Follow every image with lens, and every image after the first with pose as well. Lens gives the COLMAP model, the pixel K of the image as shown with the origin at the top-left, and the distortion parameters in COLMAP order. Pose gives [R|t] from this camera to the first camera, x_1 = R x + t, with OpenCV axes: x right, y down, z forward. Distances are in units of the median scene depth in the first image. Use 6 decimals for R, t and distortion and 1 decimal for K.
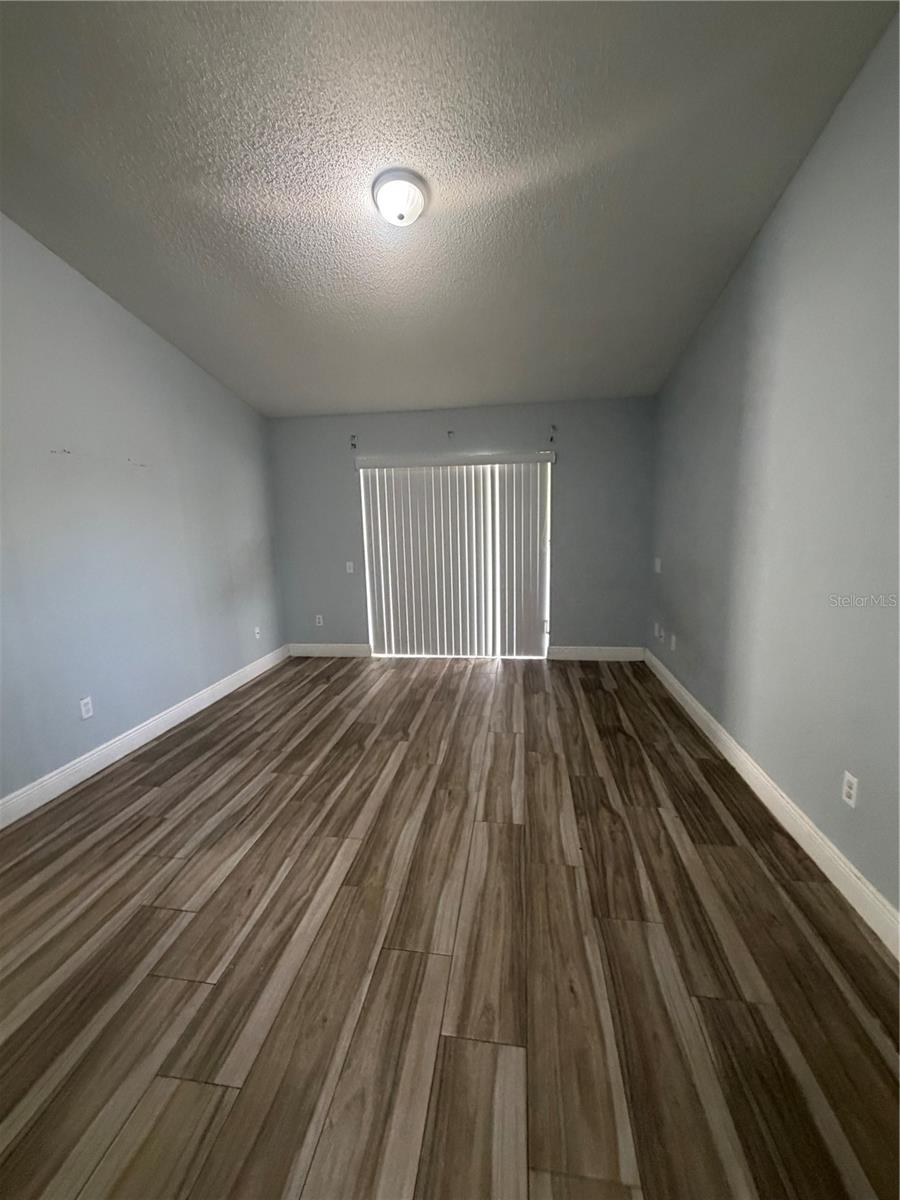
lens RADIAL K [[473.1, 0, 450.0], [0, 473.1, 600.0], [0, 0, 1]] dist [-0.007886, -0.000260]
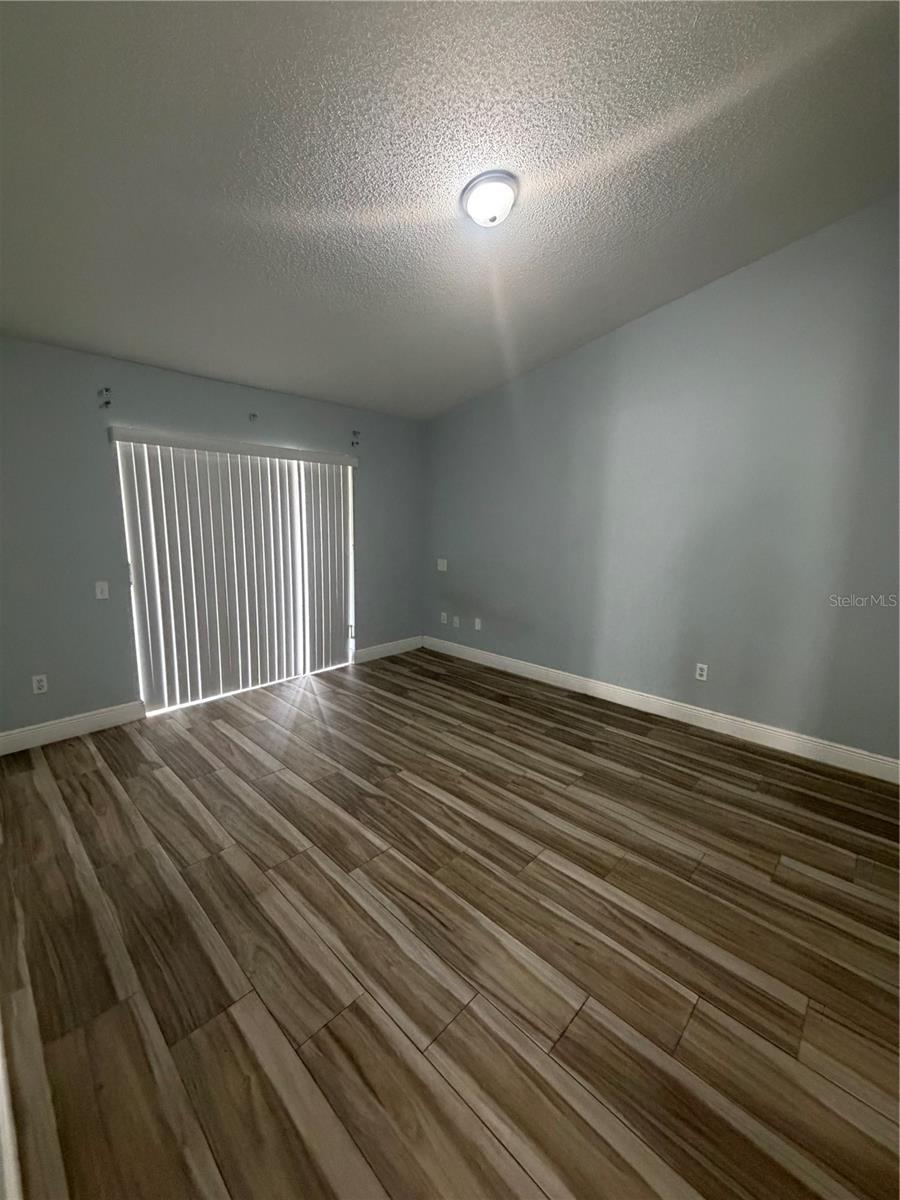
lens RADIAL K [[486.7, 0, 432.3], [0, 486.7, 600.0], [0, 0, 1]] dist [-0.002543, 0.000337]
pose [[0.582248, -0.104639, 0.806249, -0.781438], [0.108953, 0.992780, 0.050166, -0.063785], [-0.805678, 0.058634, 0.589445, 0.397829]]
